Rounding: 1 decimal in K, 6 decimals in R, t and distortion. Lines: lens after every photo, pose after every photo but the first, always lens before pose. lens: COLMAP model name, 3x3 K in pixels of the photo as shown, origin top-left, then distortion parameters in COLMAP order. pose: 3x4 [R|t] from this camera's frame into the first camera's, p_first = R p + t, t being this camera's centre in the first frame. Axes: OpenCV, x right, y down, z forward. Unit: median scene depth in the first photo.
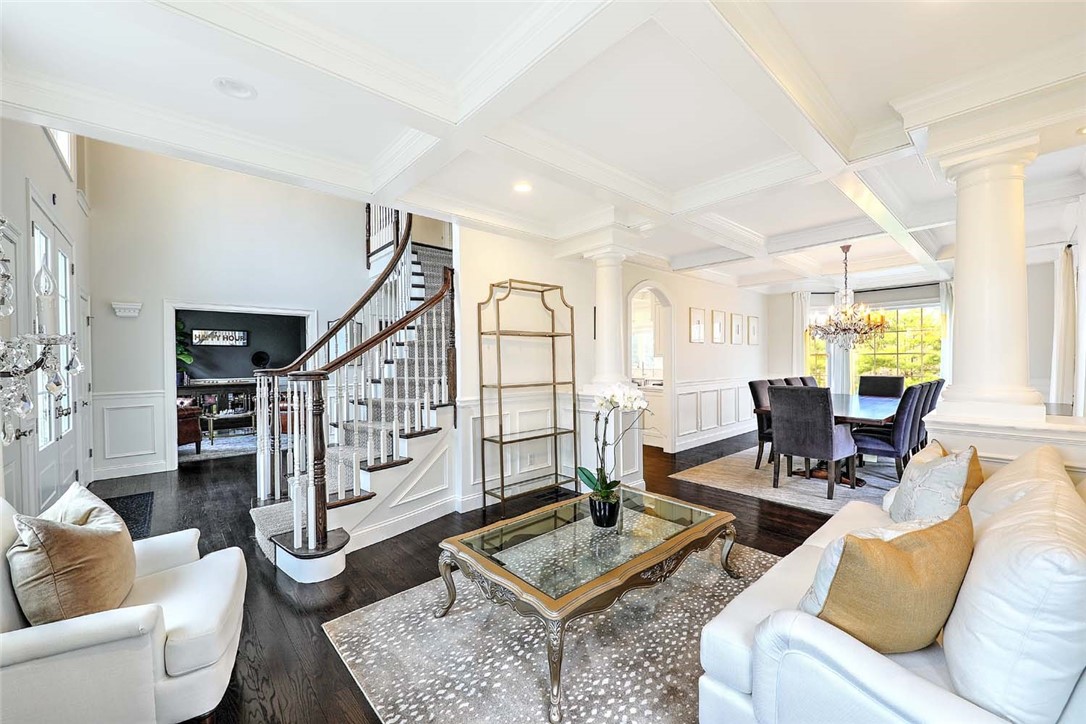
lens RADIAL K [[423.4, 0, 543.9], [0, 423.4, 364.5], [0, 0, 1]] dist [0.000133, -0.000011]
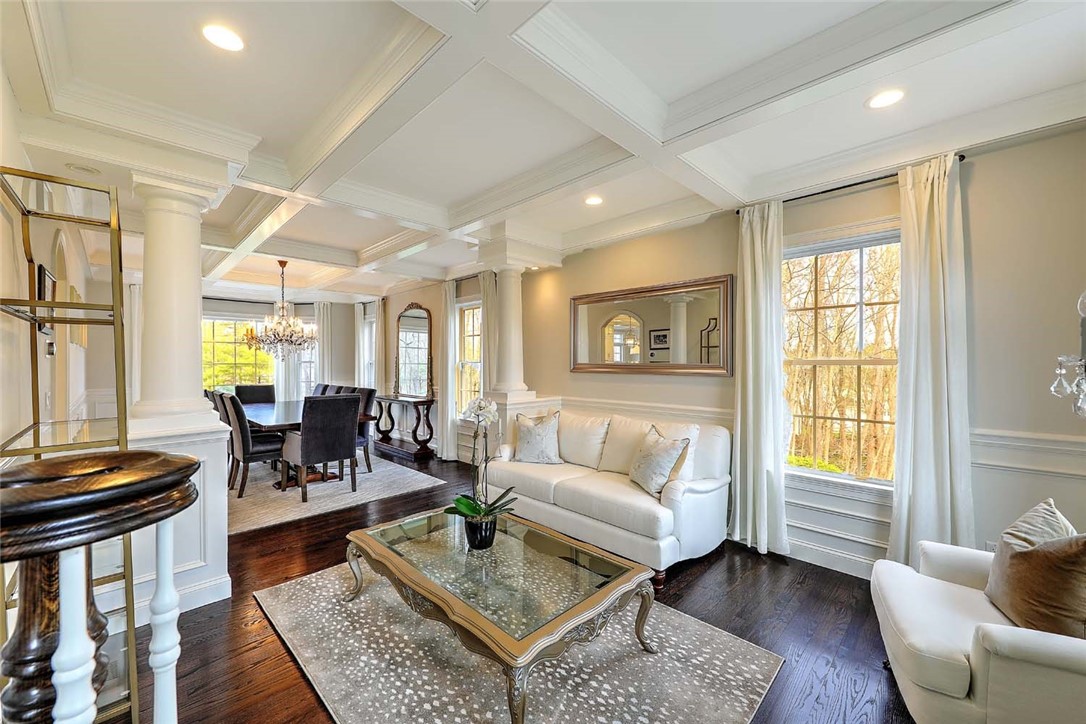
lens RADIAL K [[423.4, 0, 544.3], [0, 423.4, 361.1], [0, 0, 1]] dist [0.000133, -0.000011]
pose [[-0.069824, 0.008986, 0.997519, -0.490905], [0.018249, 0.999804, -0.007729, -0.014103], [-0.997392, 0.017664, -0.069974, 0.553663]]
